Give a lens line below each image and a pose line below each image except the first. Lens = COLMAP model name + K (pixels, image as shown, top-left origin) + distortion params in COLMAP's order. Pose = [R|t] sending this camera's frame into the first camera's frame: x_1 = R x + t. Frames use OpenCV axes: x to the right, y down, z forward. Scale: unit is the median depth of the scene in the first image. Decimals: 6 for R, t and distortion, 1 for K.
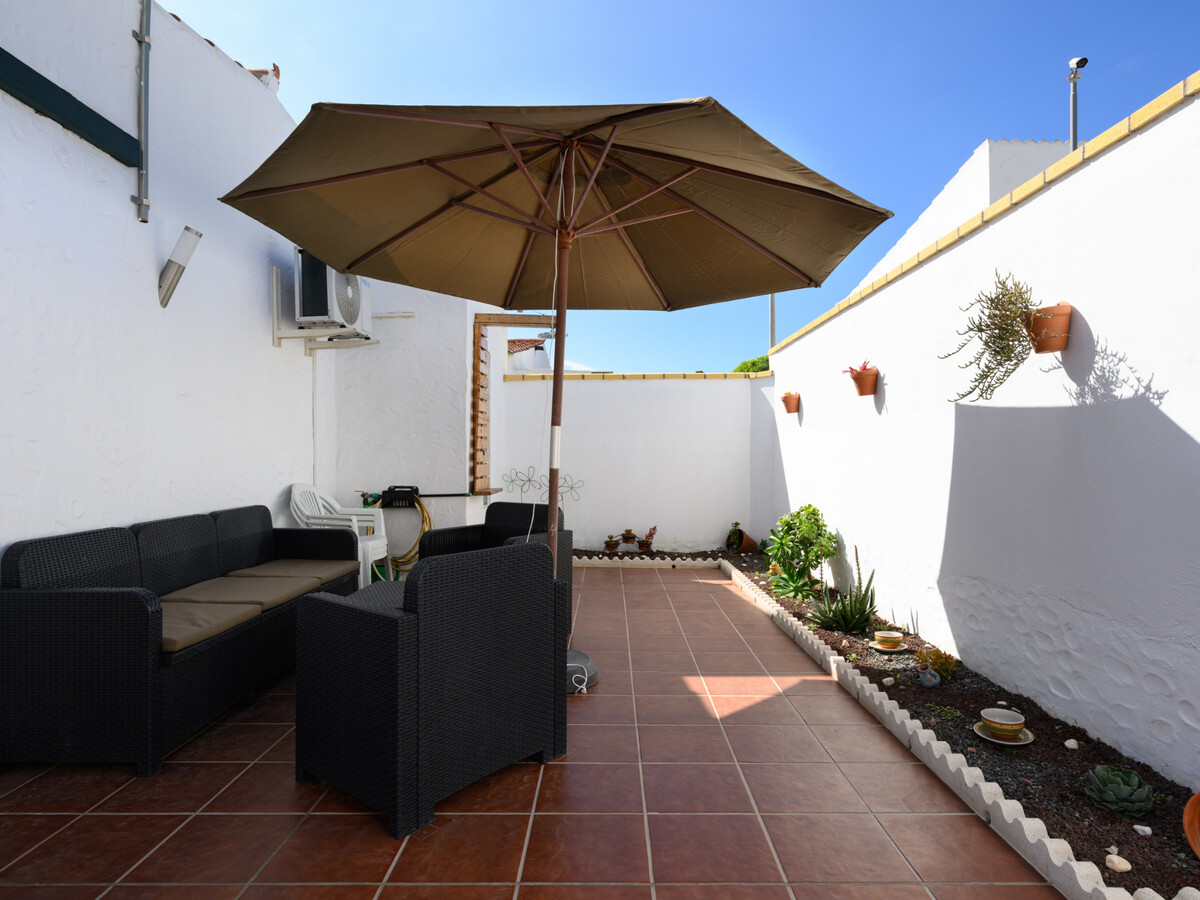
lens RADIAL K [[717.5, 0, 604.7], [0, 717.5, 415.7], [0, 0, 1]] dist [0.002776, 0.001294]
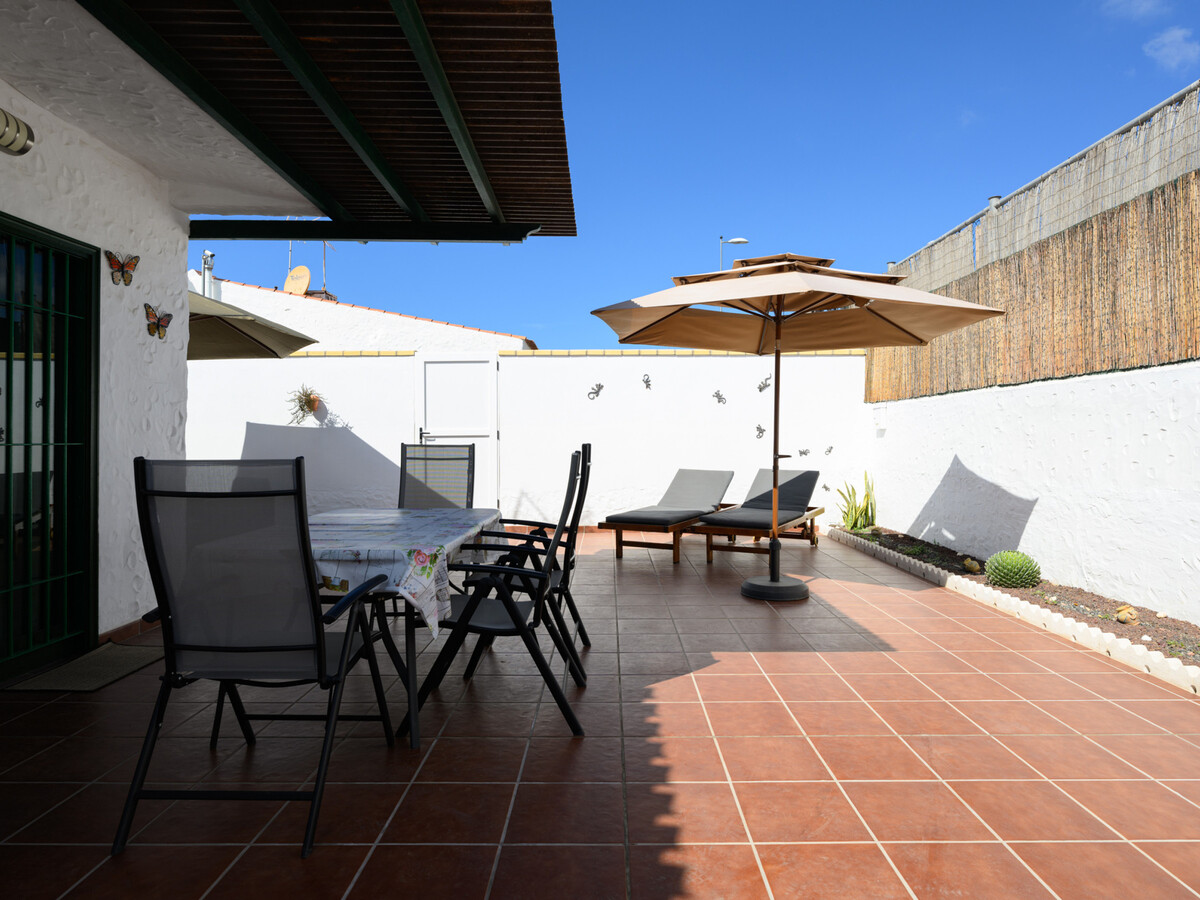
lens RADIAL K [[689.9, 0, 613.7], [0, 689.9, 433.0], [0, 0, 1]] dist [0.001213, -0.001870]
pose [[-0.020799, 0.017623, 0.999628, -1.298505], [-0.051039, 0.998522, -0.018665, -0.001425], [-0.998480, -0.051408, -0.019869, -0.136002]]
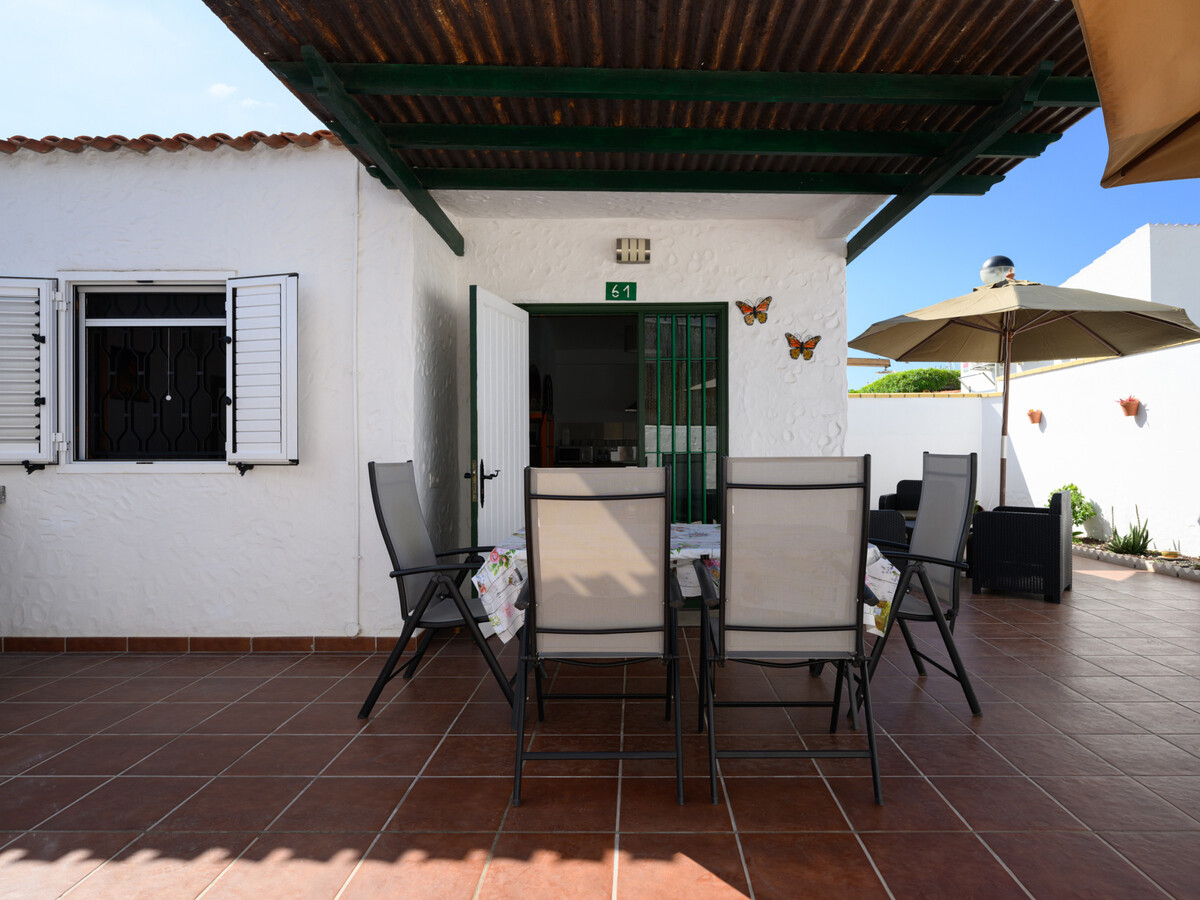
lens RADIAL K [[700.3, 0, 643.7], [0, 700.3, 446.7], [0, 0, 1]] dist [0.001168, -0.000046]
pose [[0.999966, 0.002337, 0.007912, -0.704196], [-0.002697, 0.998945, 0.045850, -0.026315], [-0.007796, -0.045870, 0.998917, -0.556153]]
